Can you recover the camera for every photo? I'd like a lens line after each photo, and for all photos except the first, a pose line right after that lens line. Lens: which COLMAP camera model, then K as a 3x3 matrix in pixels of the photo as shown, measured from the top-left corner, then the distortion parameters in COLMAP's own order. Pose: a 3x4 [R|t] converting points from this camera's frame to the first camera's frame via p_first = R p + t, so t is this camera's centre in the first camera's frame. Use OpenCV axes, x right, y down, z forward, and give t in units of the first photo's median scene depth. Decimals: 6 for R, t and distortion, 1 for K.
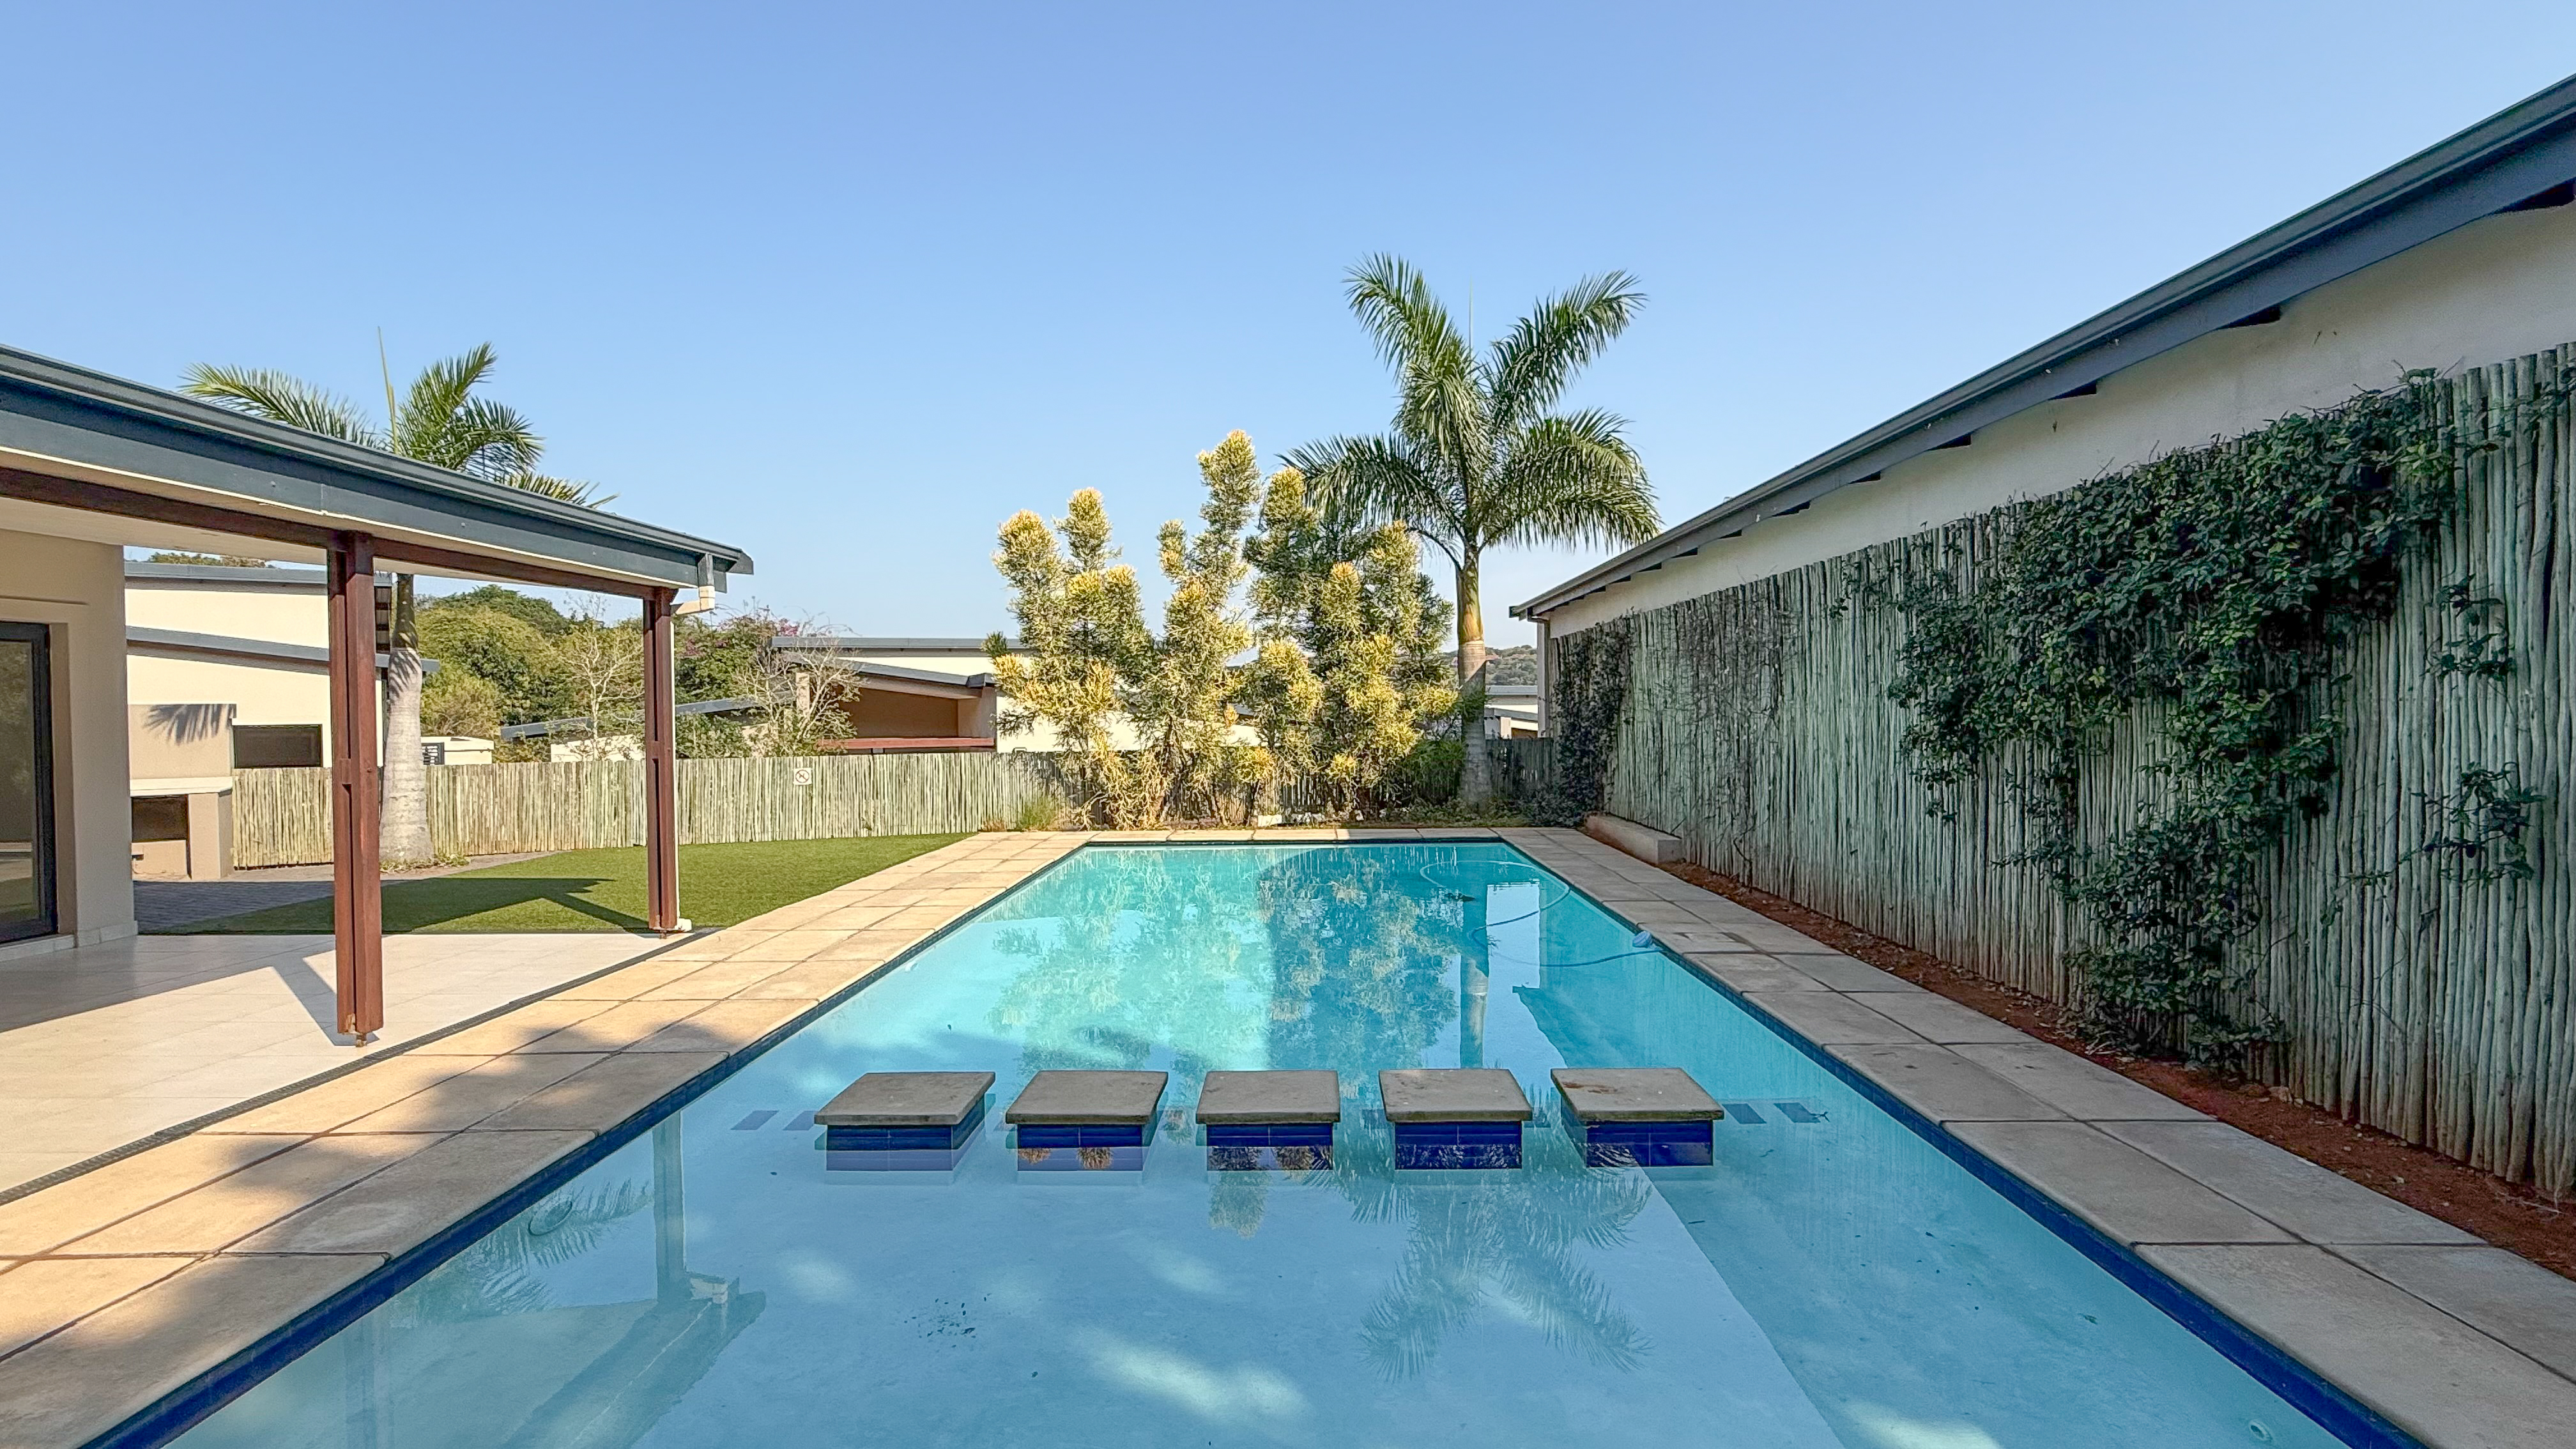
lens RADIAL K [[1224.5, 0, 1288.0], [0, 1224.5, 724.5], [0, 0, 1]] dist [-0.000496, -0.000421]
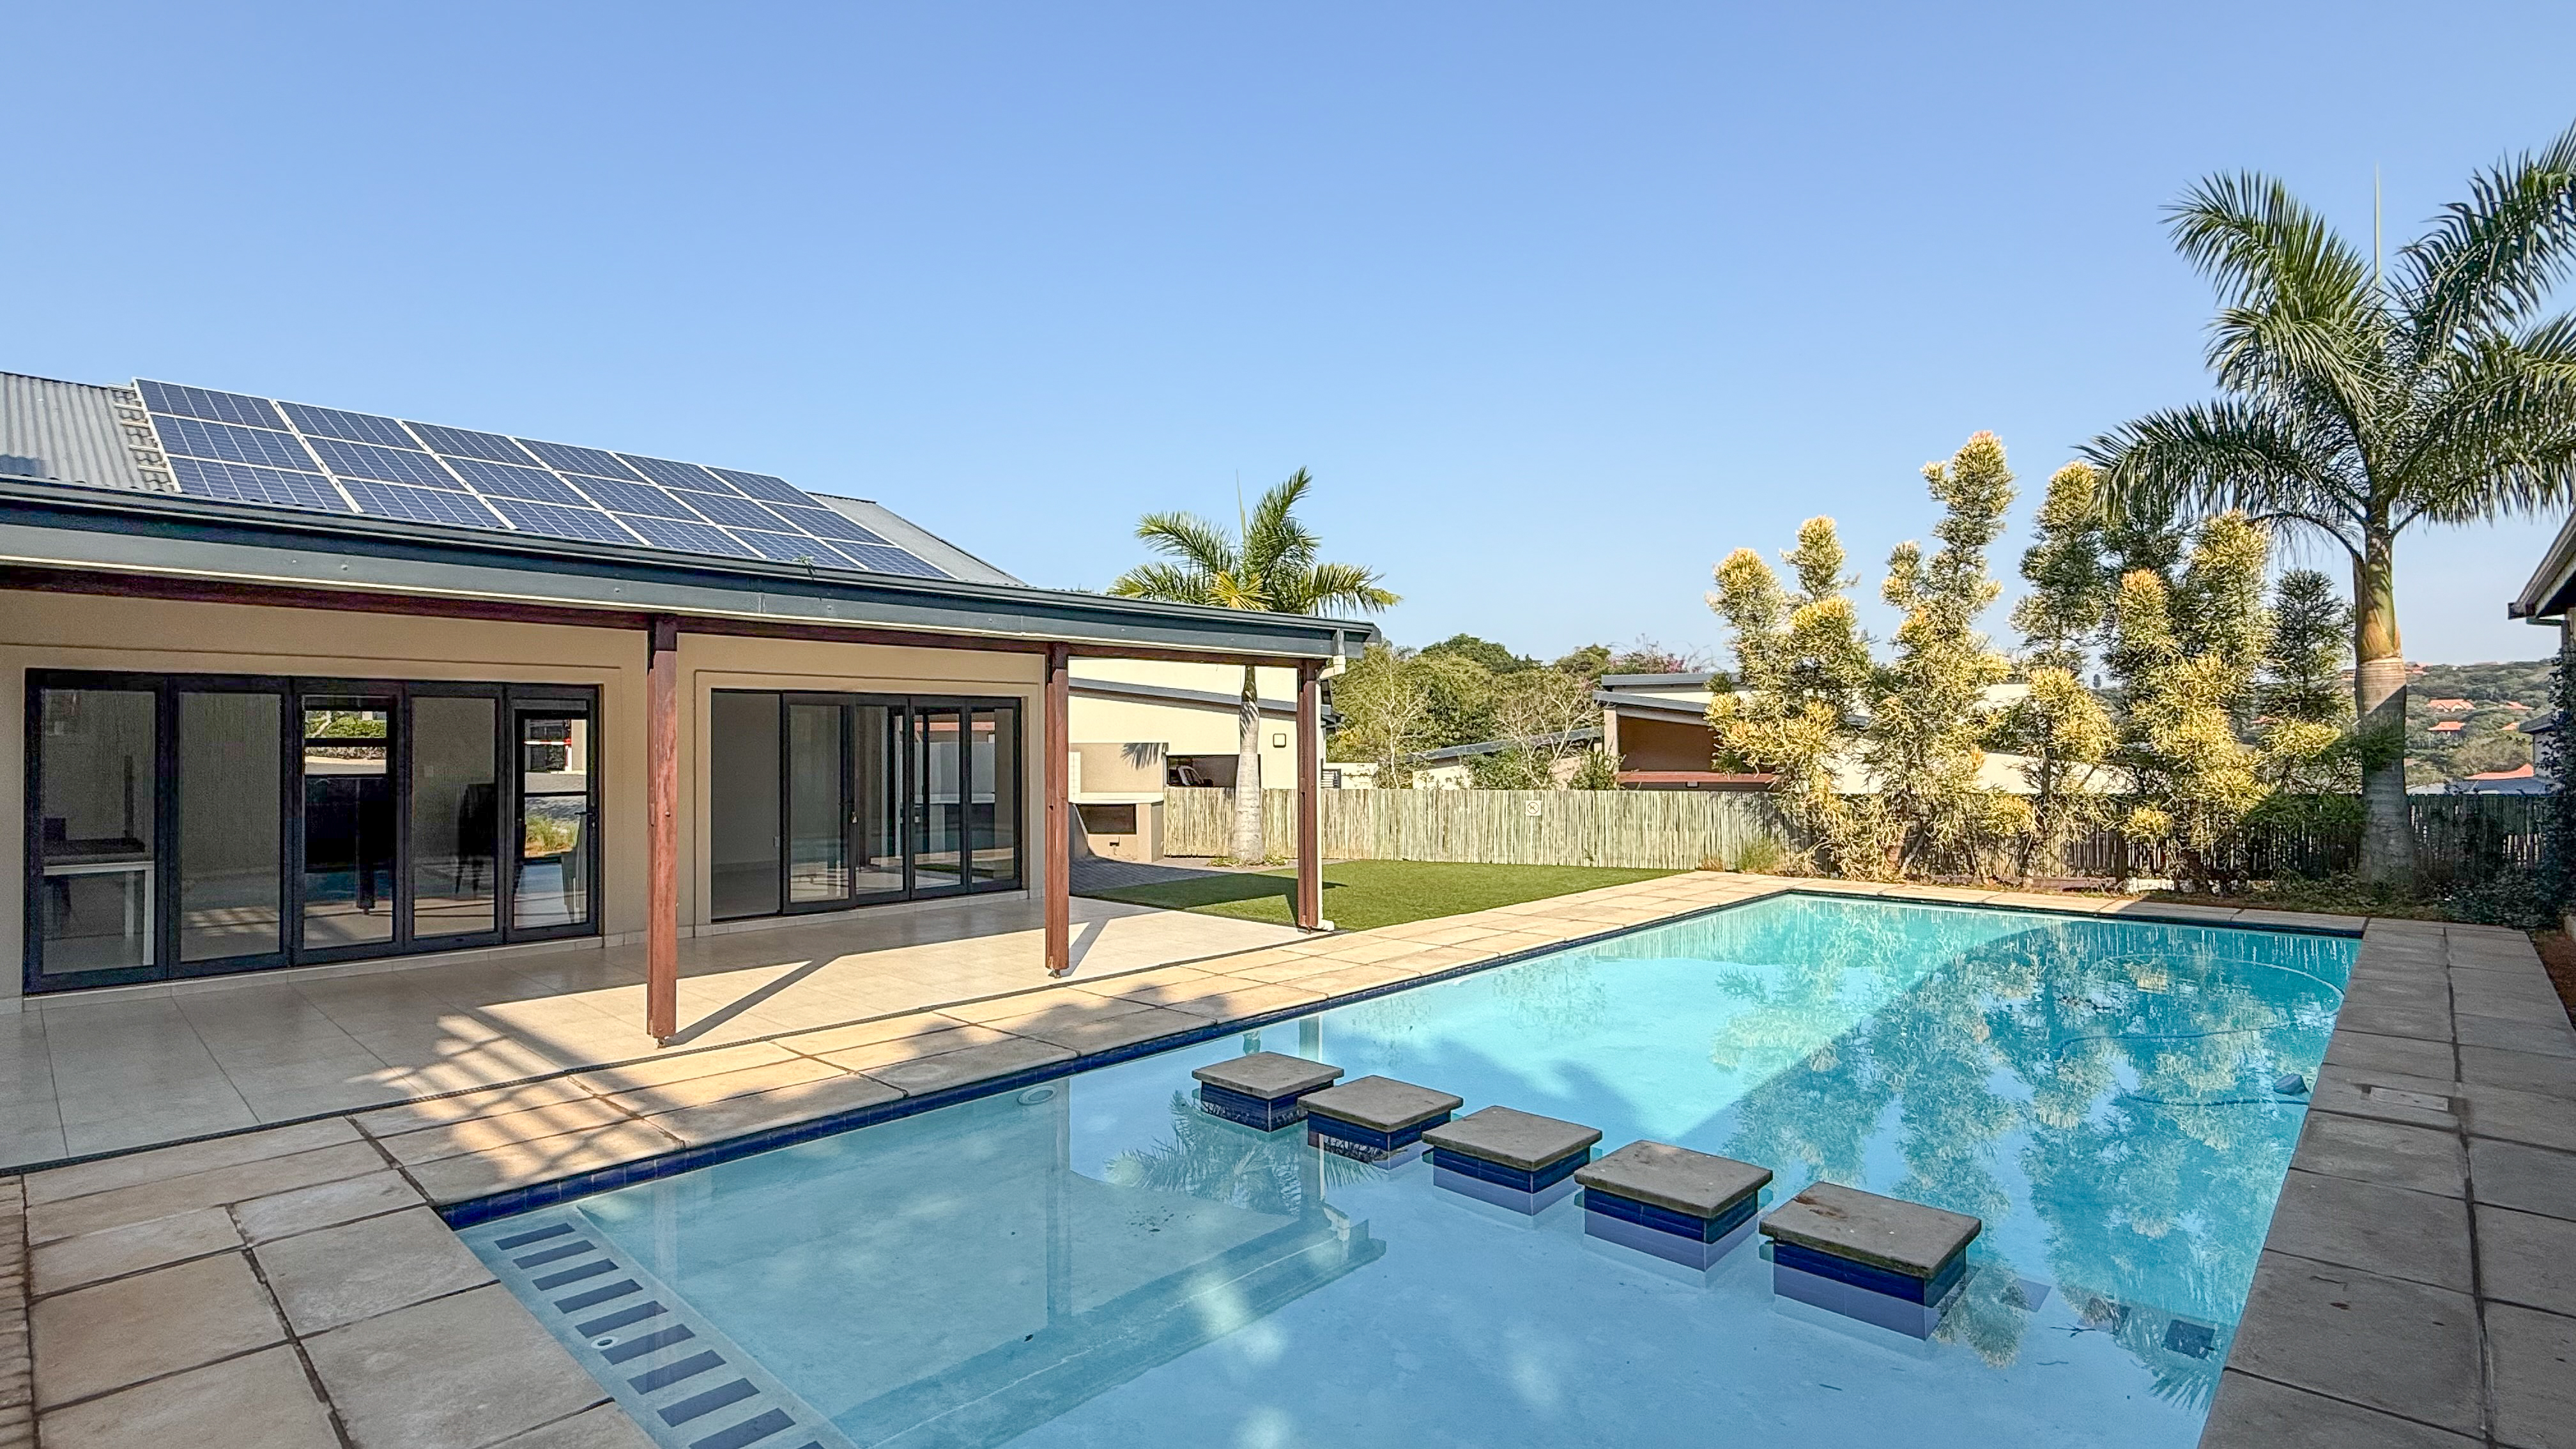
lens RADIAL K [[1224.5, 0, 1288.0], [0, 1224.5, 724.5], [0, 0, 1]] dist [-0.000496, -0.000421]
pose [[0.734527, -0.004552, -0.678565, 0.184012], [-0.010112, 0.999793, -0.017653, -0.010848], [0.678504, 0.019828, 0.734329, 0.026247]]
